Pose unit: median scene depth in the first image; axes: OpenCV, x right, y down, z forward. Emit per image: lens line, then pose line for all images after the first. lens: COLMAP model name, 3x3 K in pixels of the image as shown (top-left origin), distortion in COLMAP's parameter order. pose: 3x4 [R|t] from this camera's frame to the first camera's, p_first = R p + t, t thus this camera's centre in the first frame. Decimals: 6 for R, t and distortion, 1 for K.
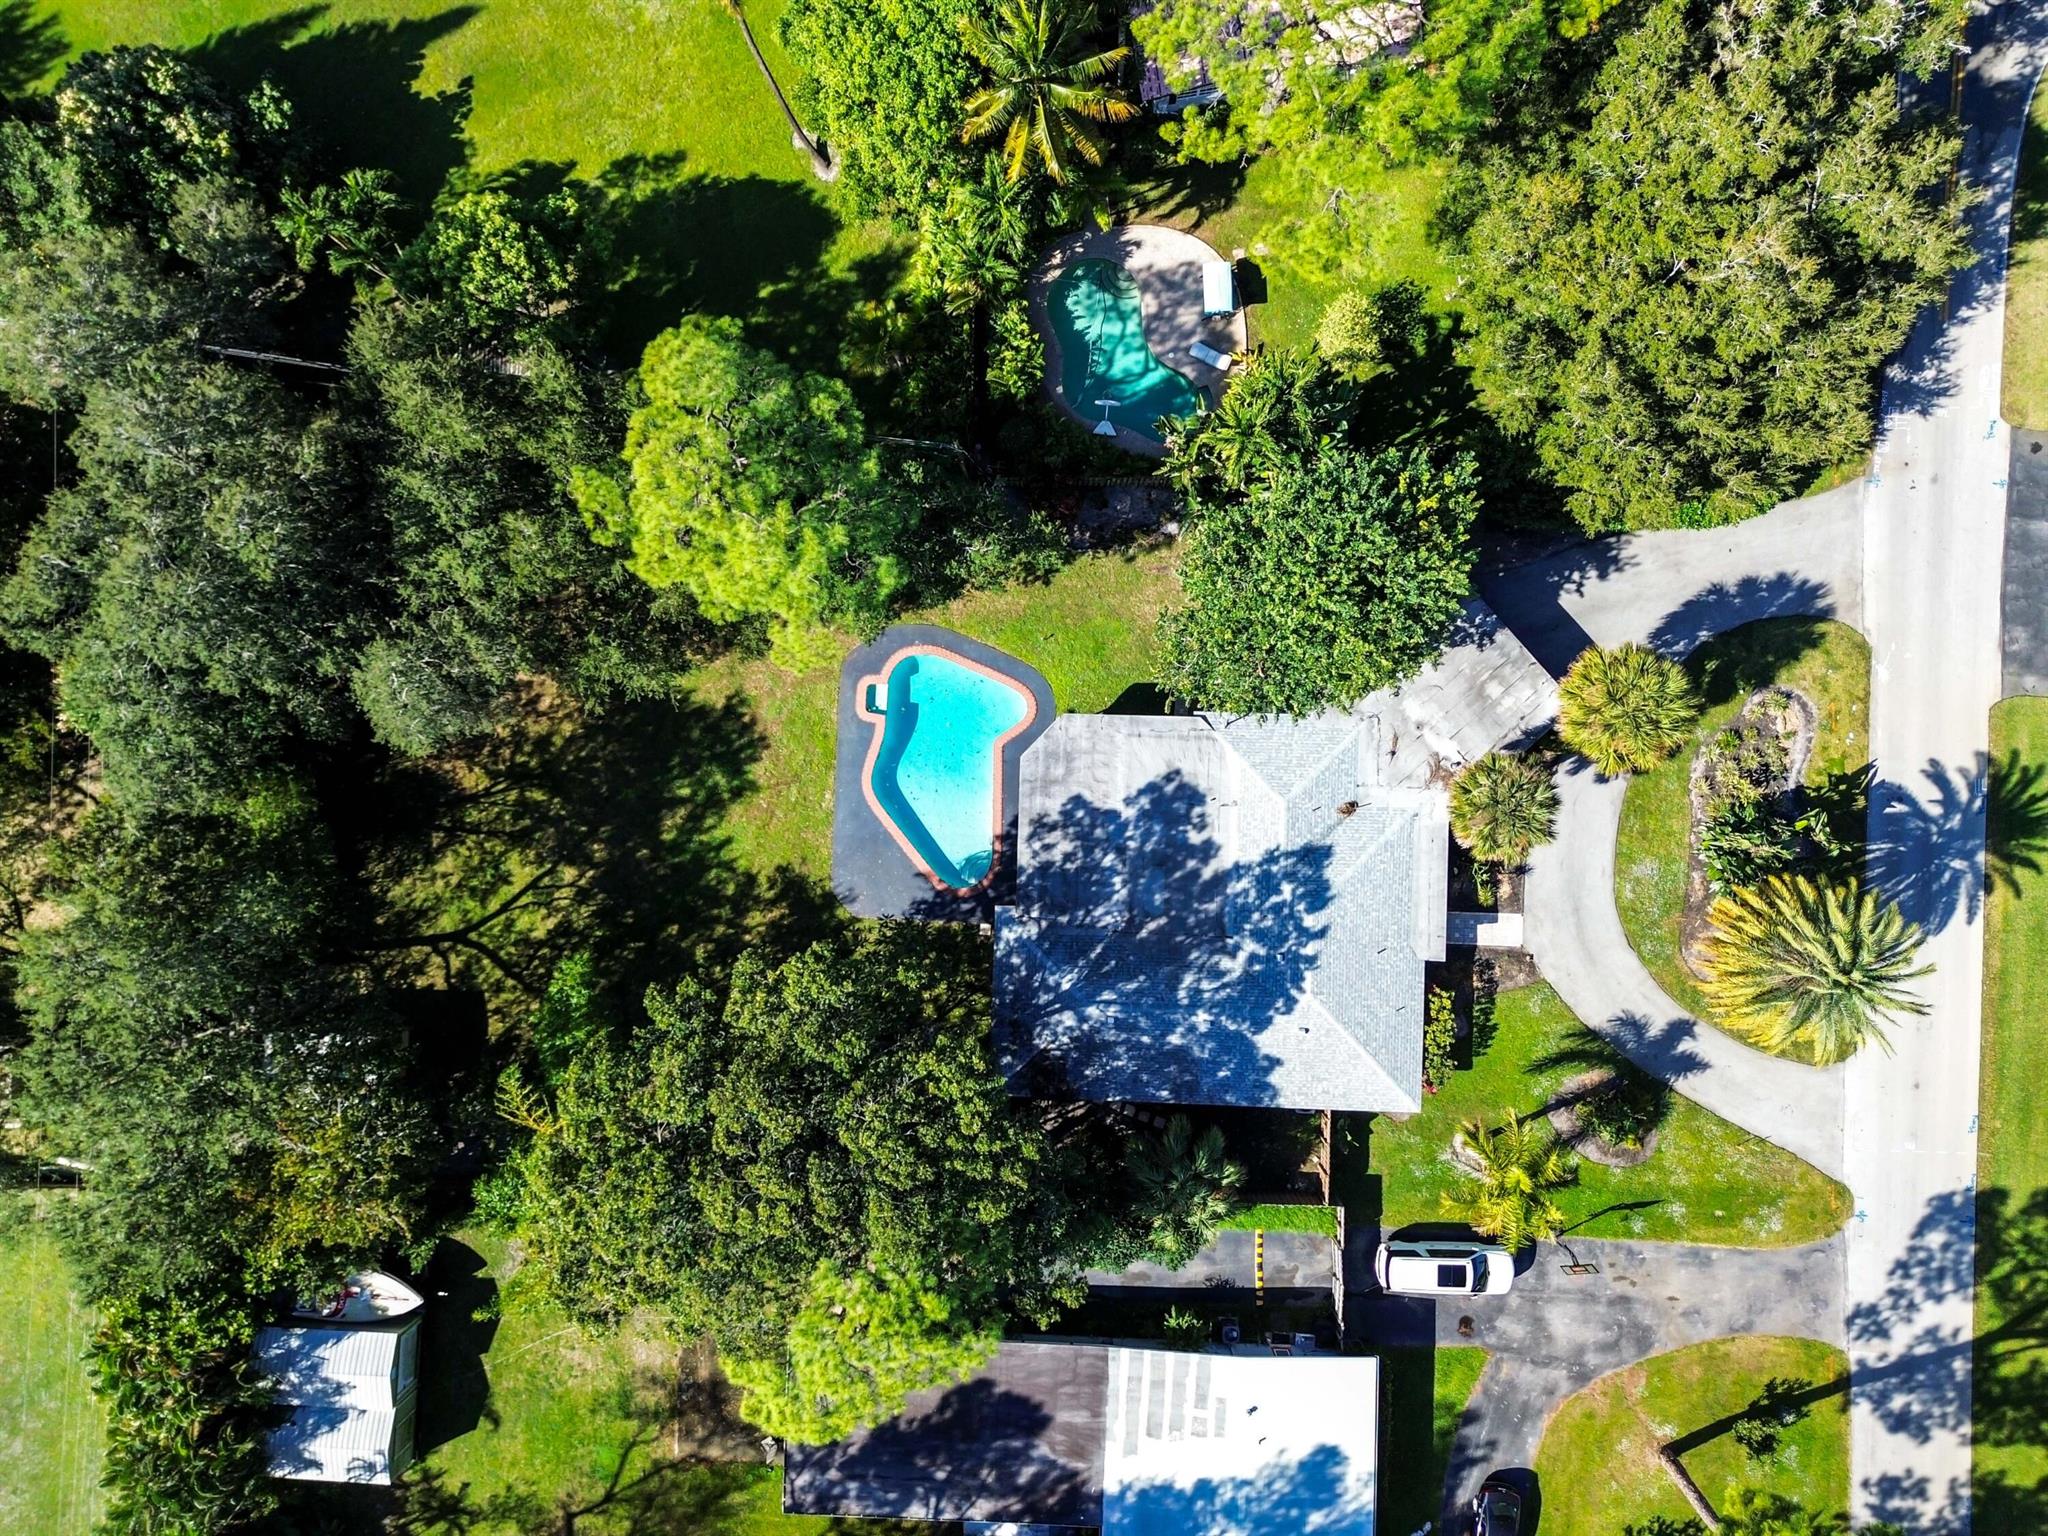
lens RADIAL K [[1446.1, 0, 1024.0], [0, 1446.1, 768.0], [0, 0, 1]] dist [0.081930, -0.080002]
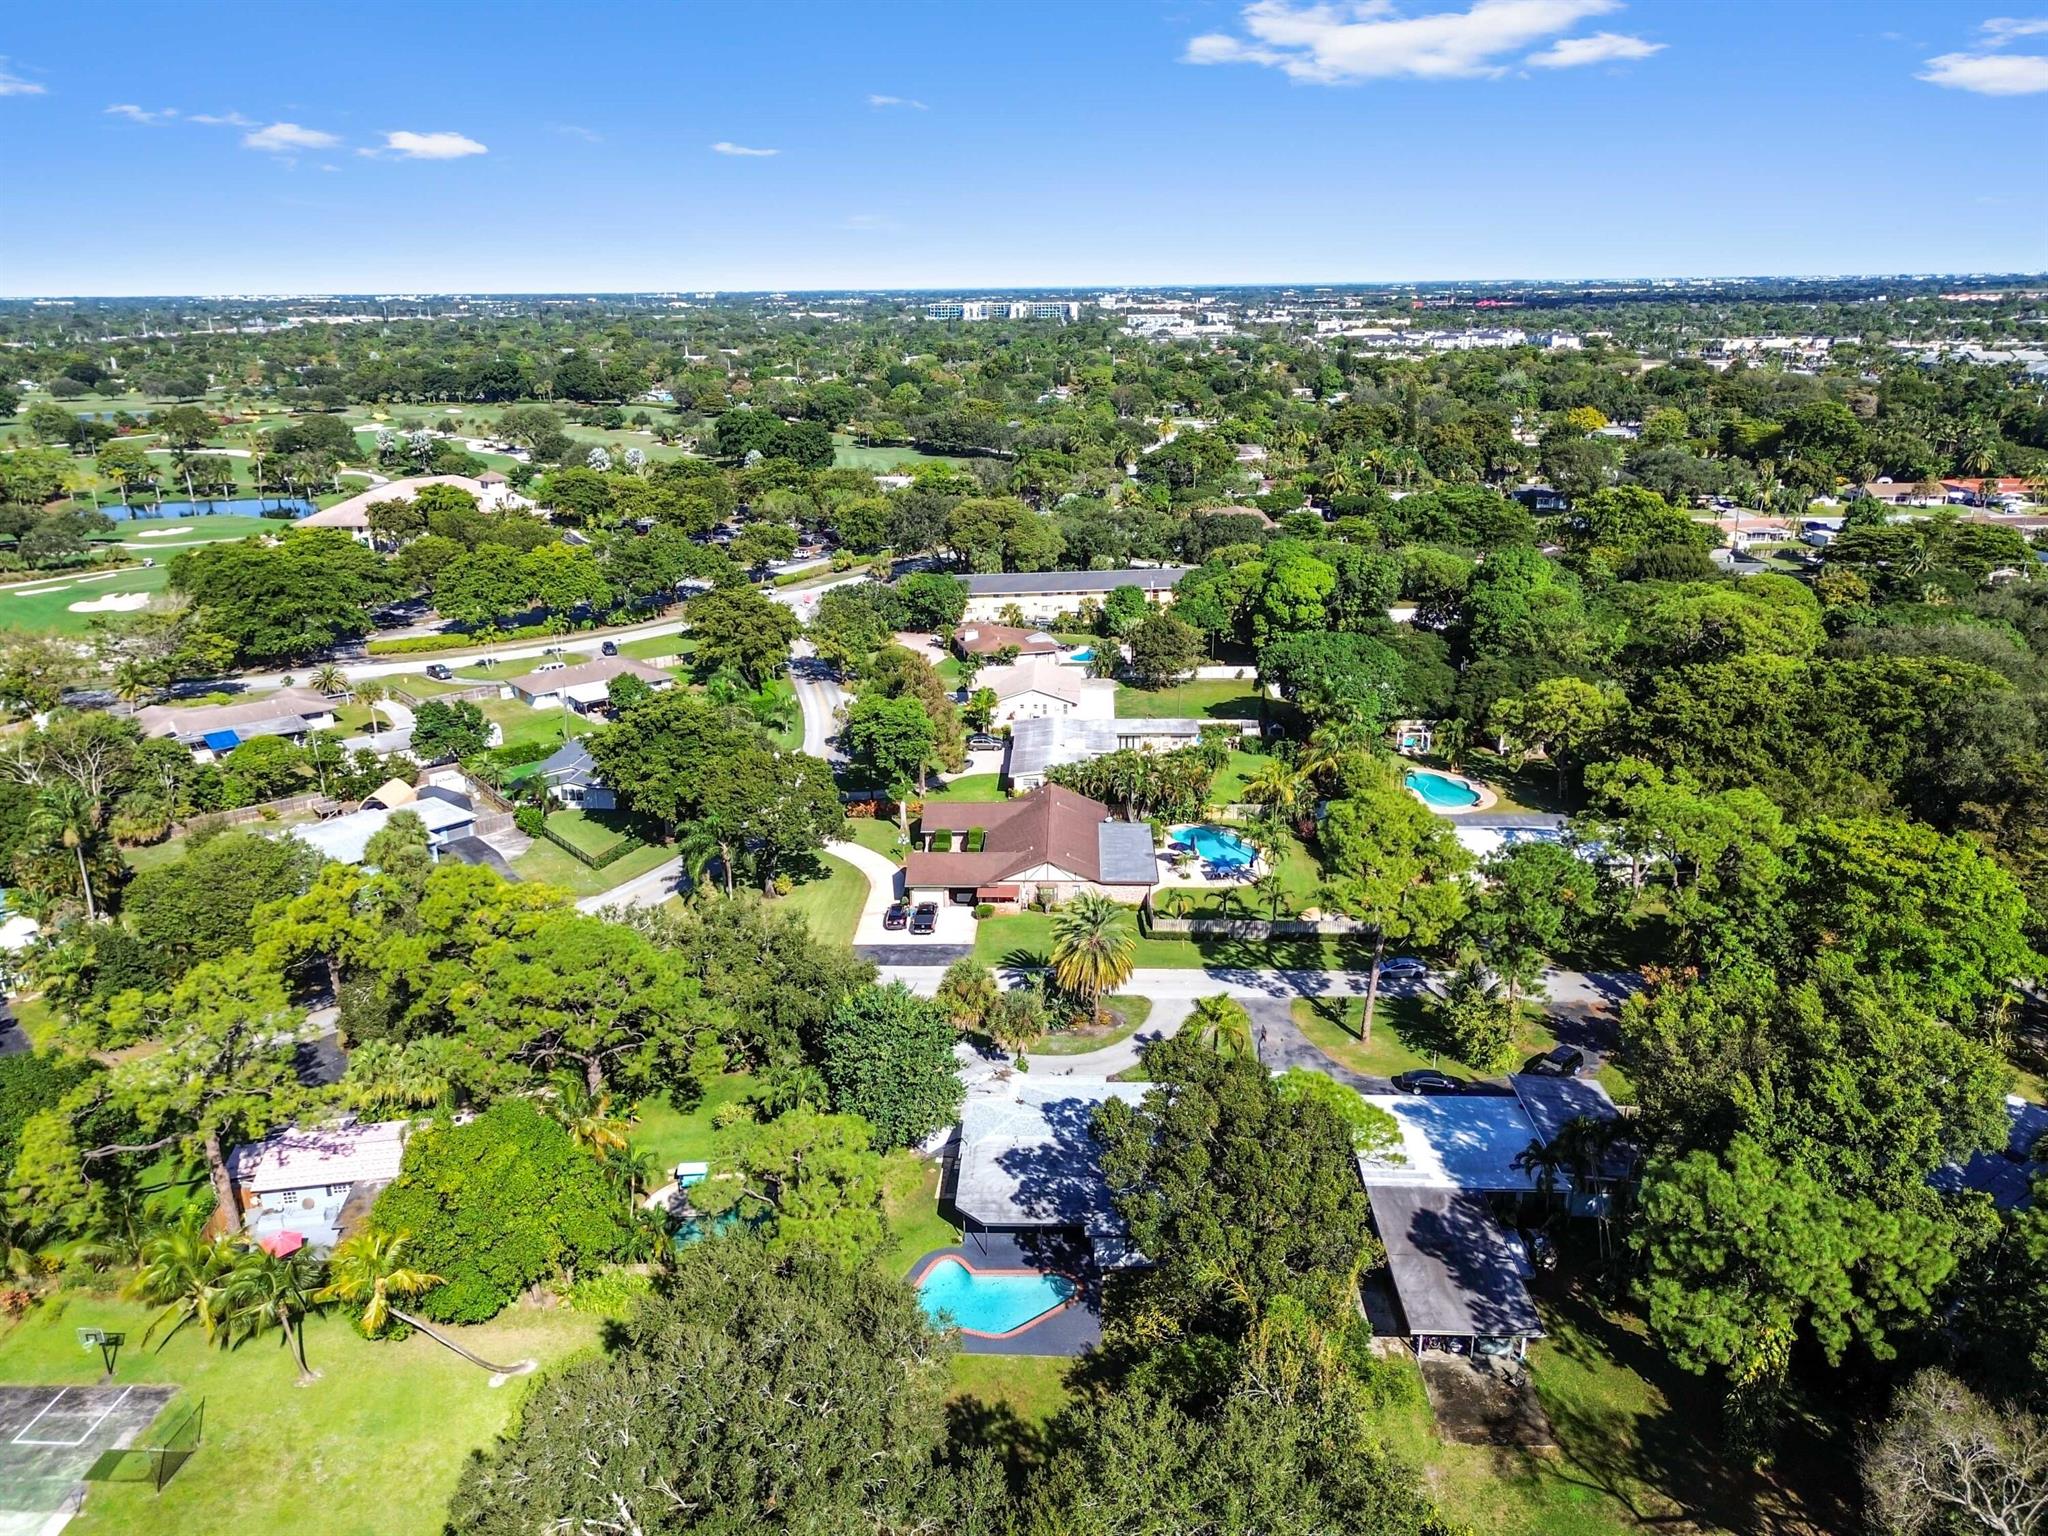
lens RADIAL K [[1446.1, 0, 1024.0], [0, 1446.1, 768.0], [0, 0, 1]] dist [0.081930, -0.080002]
pose [[0.006098, -0.299812, 0.953979, -1.285329], [0.999930, -0.007875, -0.008867, 0.050154], [0.010171, 0.953966, 0.299743, 0.109306]]
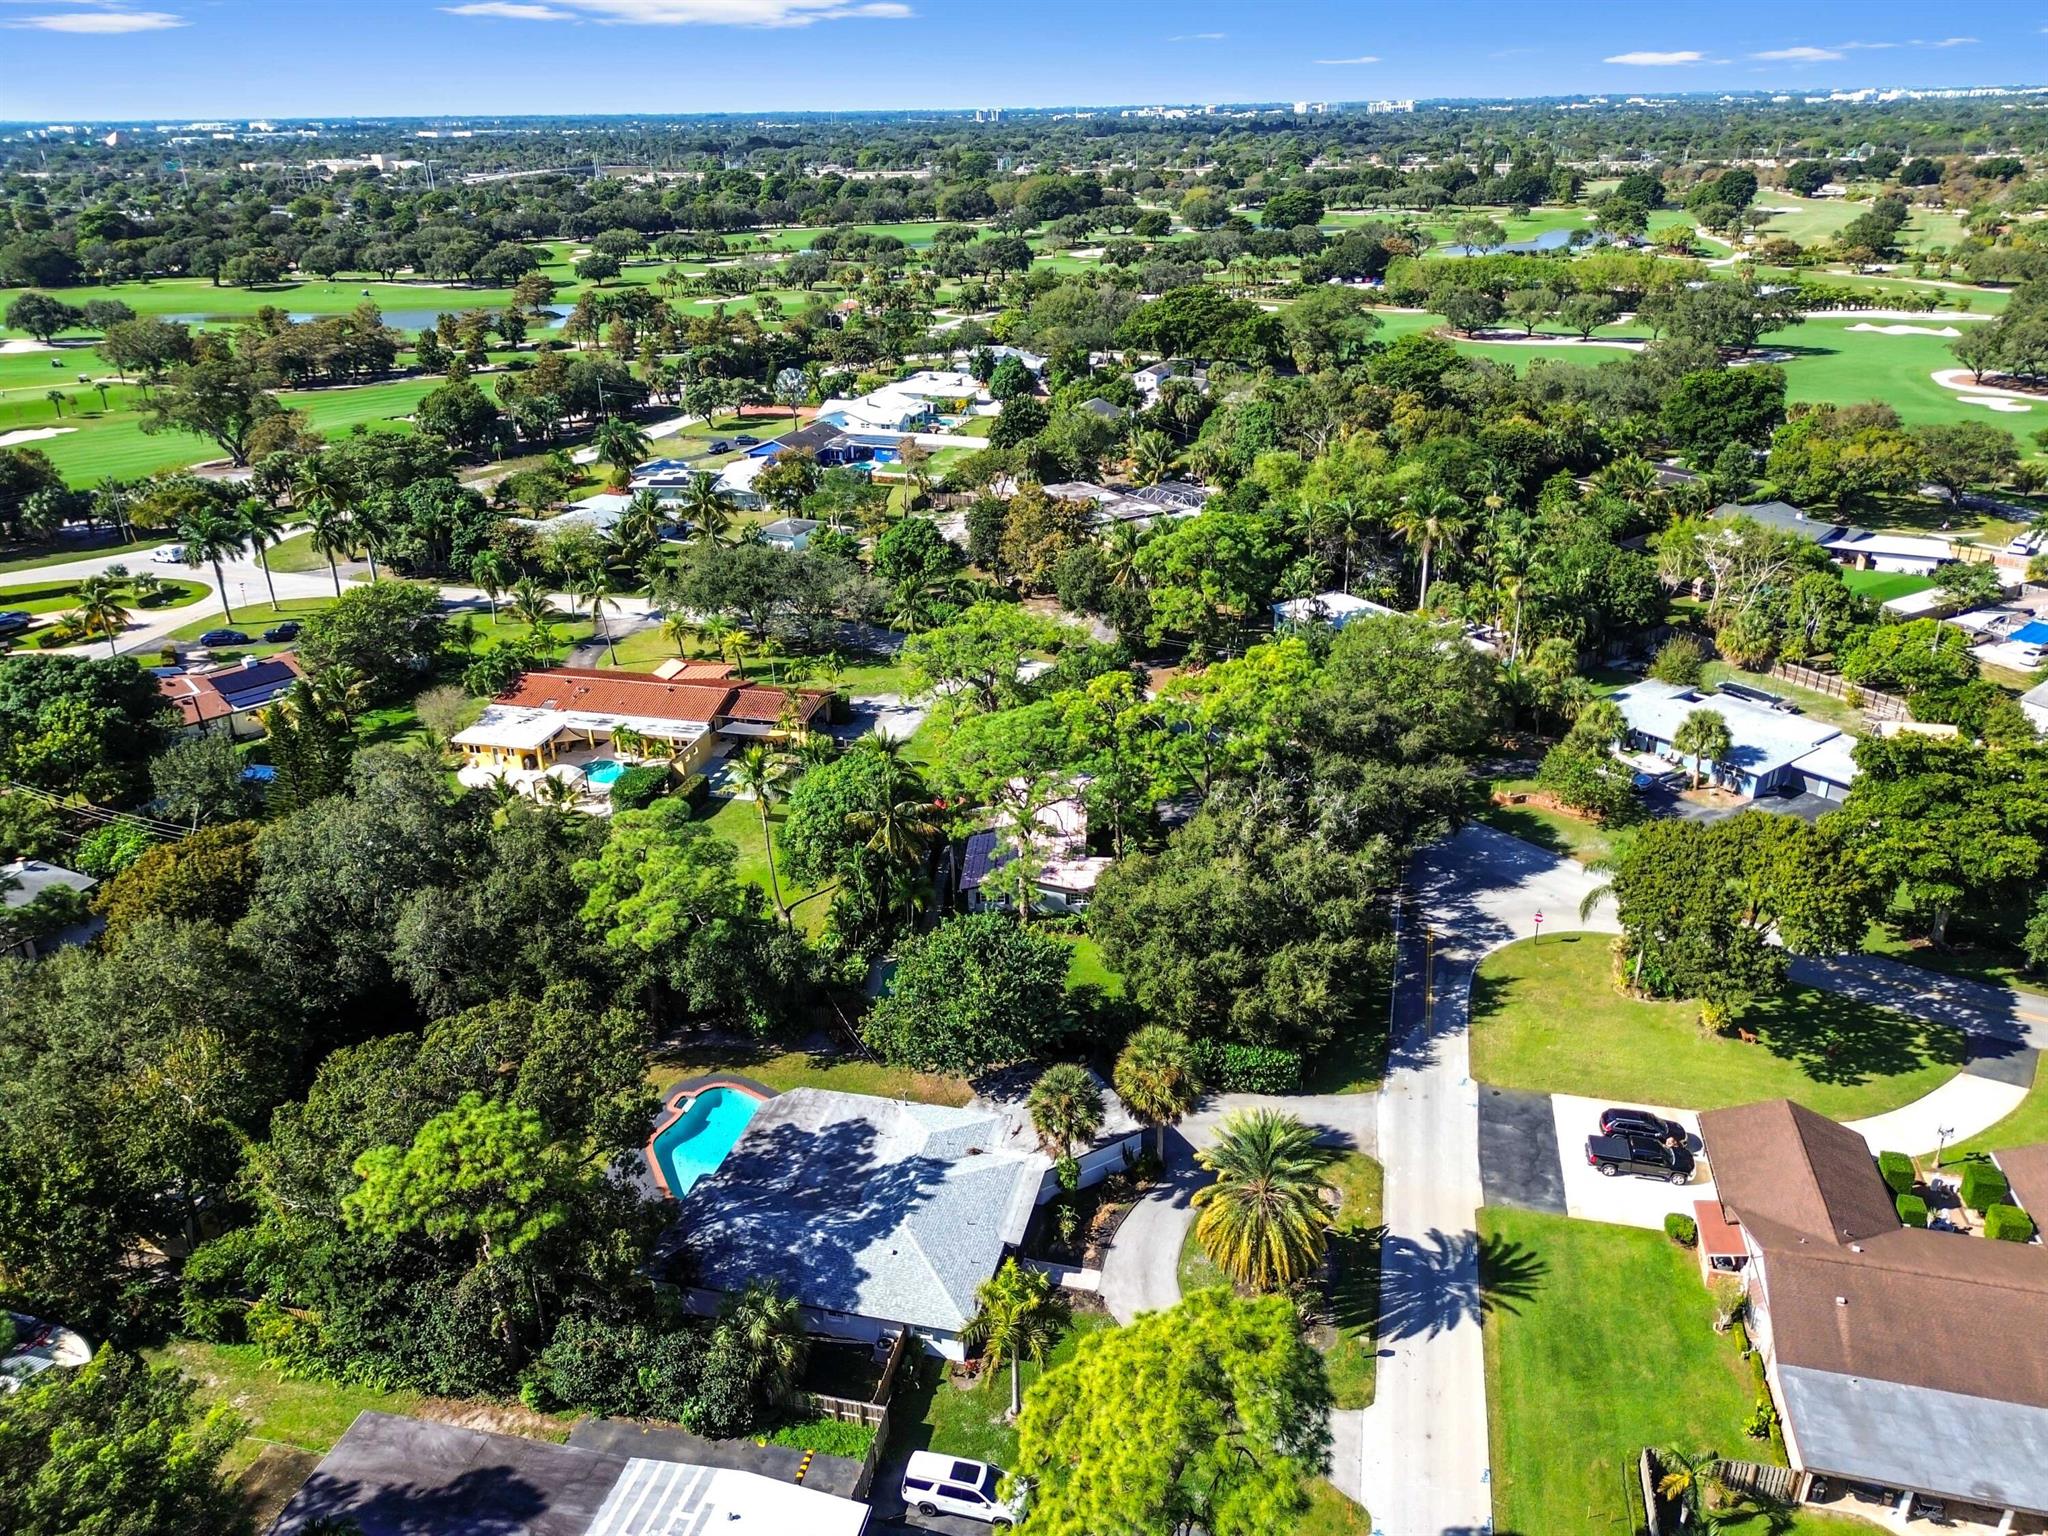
lens RADIAL K [[1452.0, 0, 1024.0], [0, 1452.0, 768.0], [0, 0, 1]] dist [0.075443, -0.083702]
pose [[0.977199, 0.087692, -0.193371, 0.497052], [-0.212324, 0.407207, -0.888313, 1.076701], [0.000844, 0.909116, 0.416542, 0.104977]]
